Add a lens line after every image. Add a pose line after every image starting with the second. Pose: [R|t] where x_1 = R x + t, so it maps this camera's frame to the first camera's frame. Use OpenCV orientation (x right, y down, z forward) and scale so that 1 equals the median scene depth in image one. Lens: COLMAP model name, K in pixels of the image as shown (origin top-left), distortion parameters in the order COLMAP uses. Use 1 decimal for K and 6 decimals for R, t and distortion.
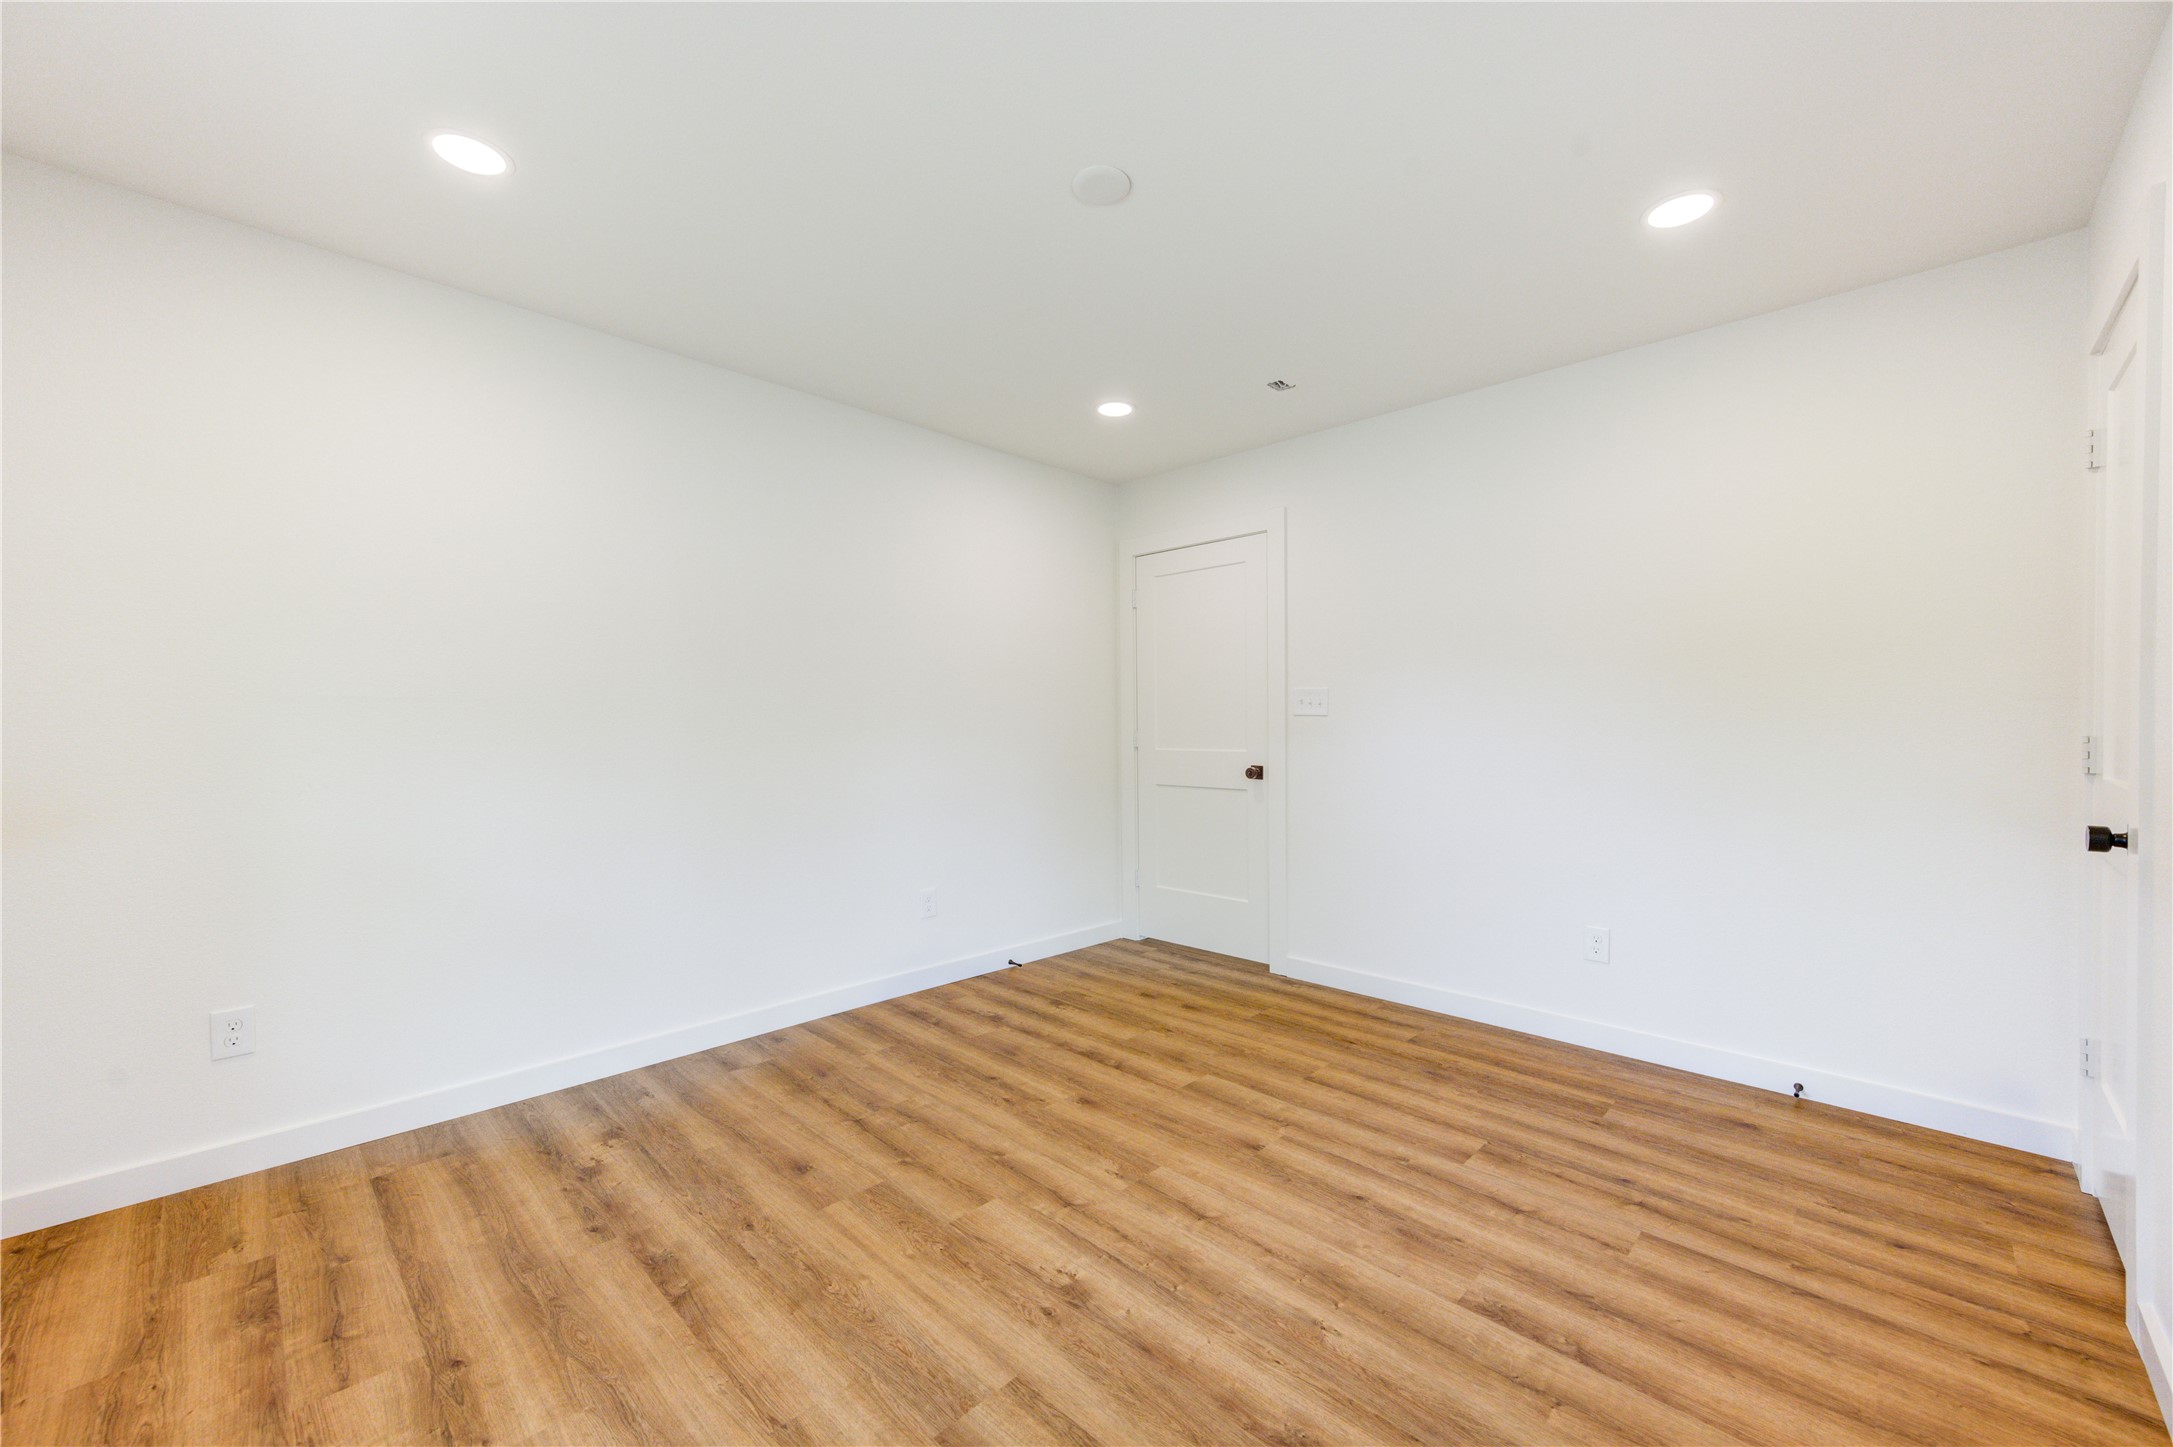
lens RADIAL K [[842.4, 0, 1088.9], [0, 842.4, 716.8], [0, 0, 1]] dist [0.005568, -0.000856]
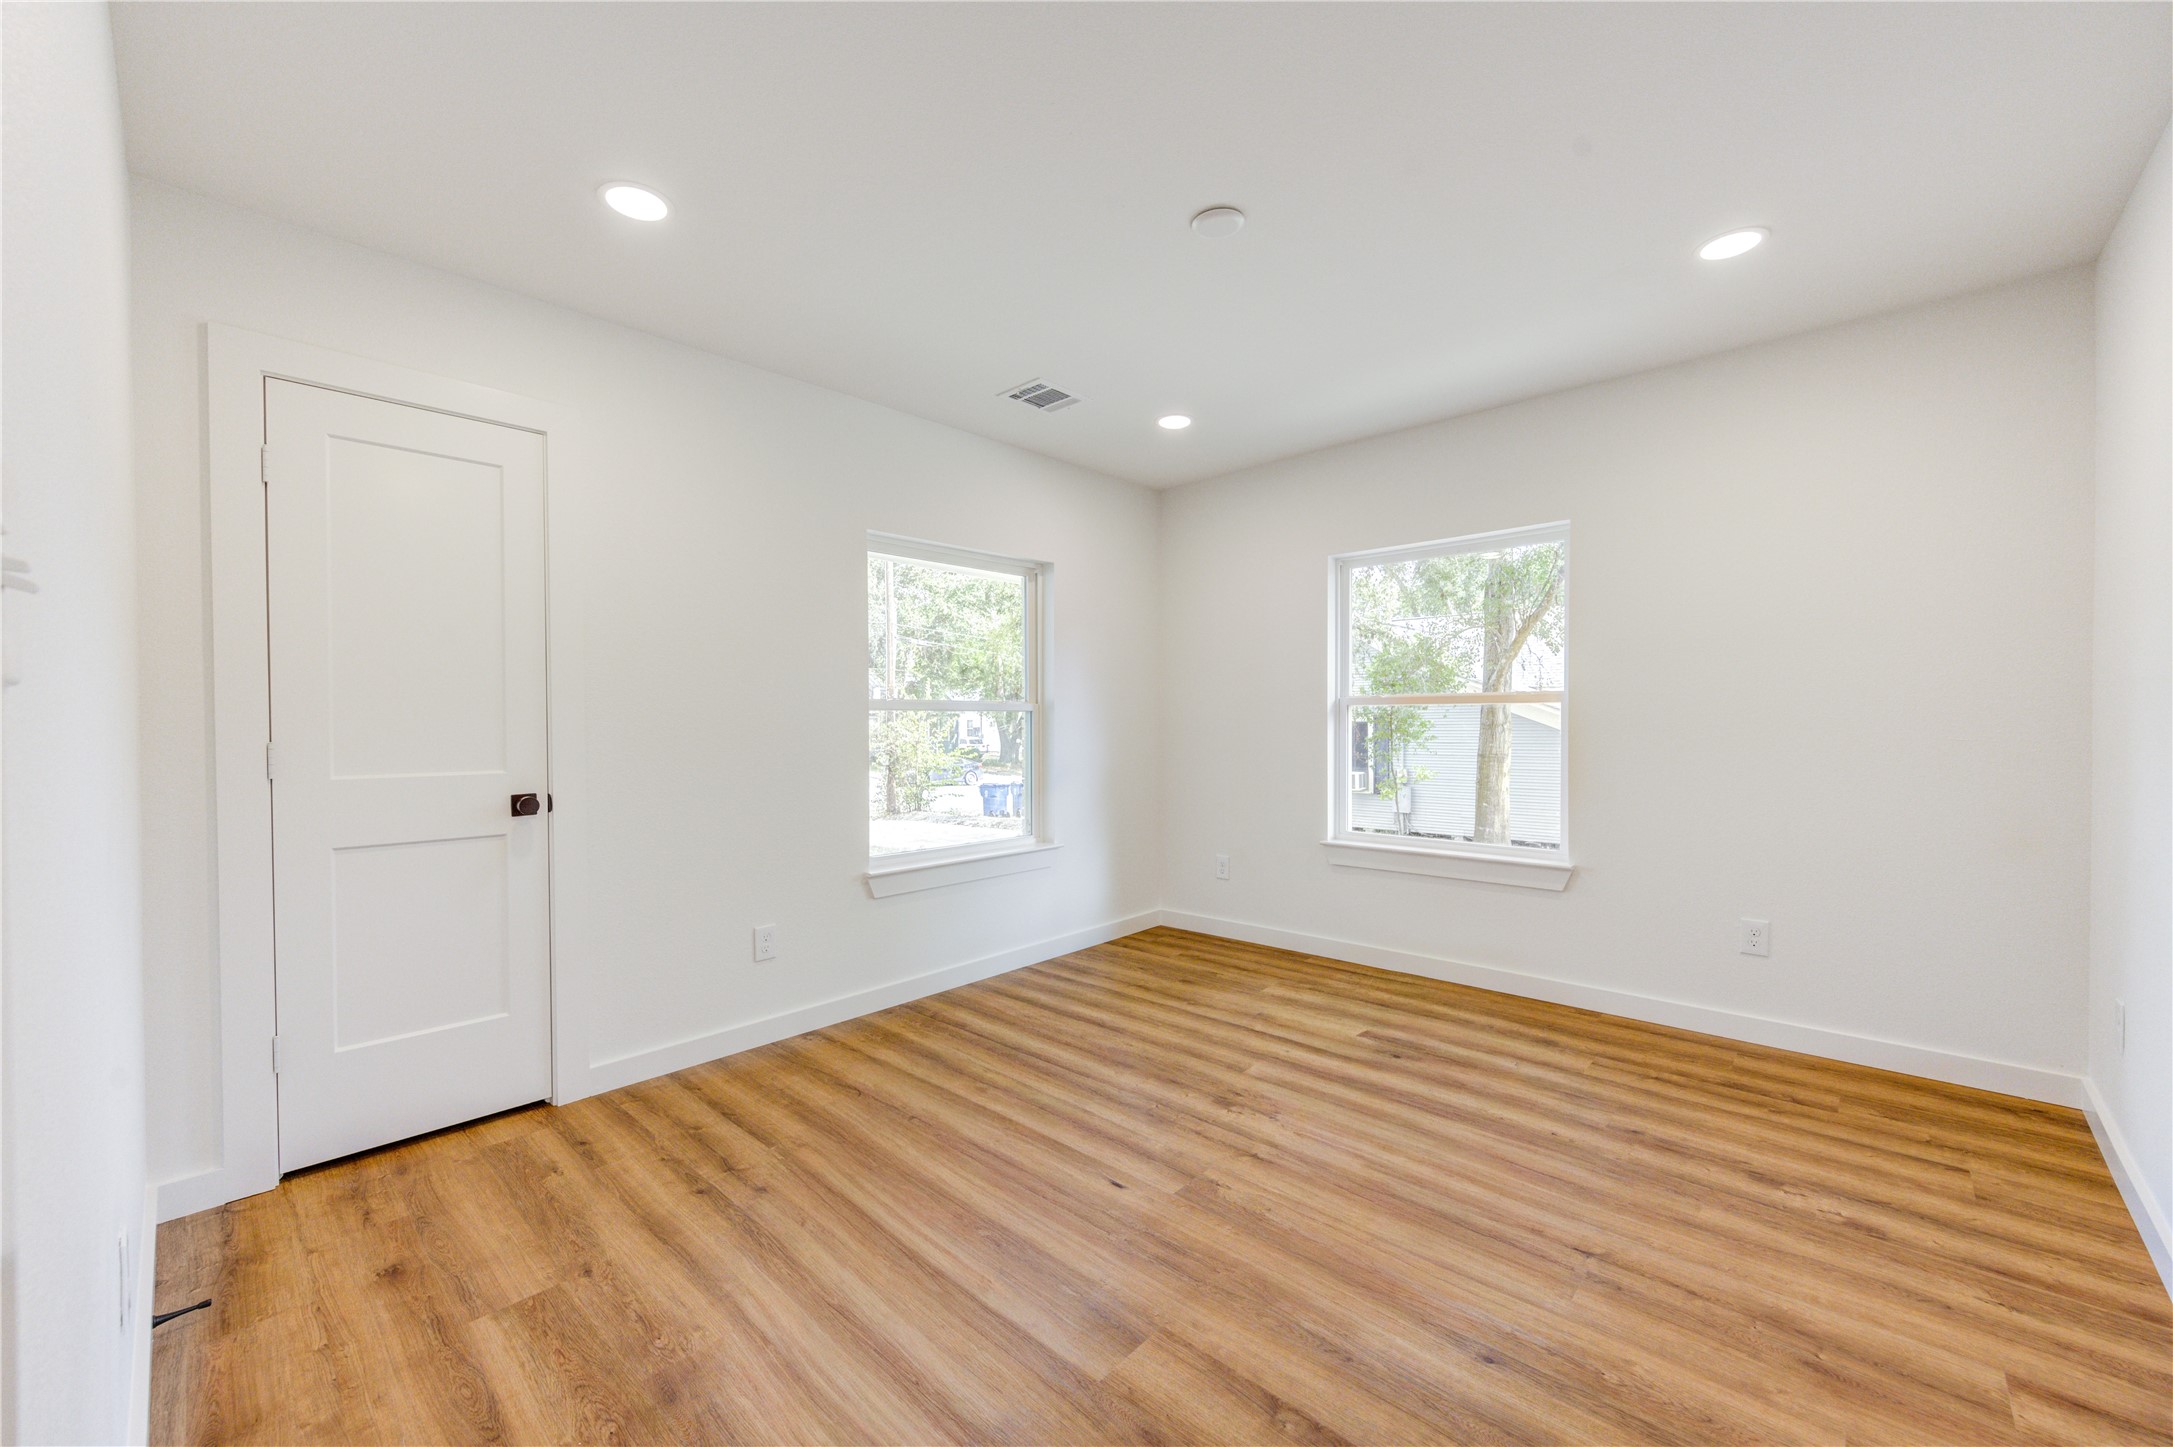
lens RADIAL K [[842.4, 0, 1089.6], [0, 842.4, 726.4], [0, 0, 1]] dist [0.005568, -0.000856]
pose [[-0.999556, 0.013517, -0.026559, 0.208340], [0.013491, 0.999908, 0.001158, 0.013658], [0.026572, 0.000799, -0.999647, 2.056714]]
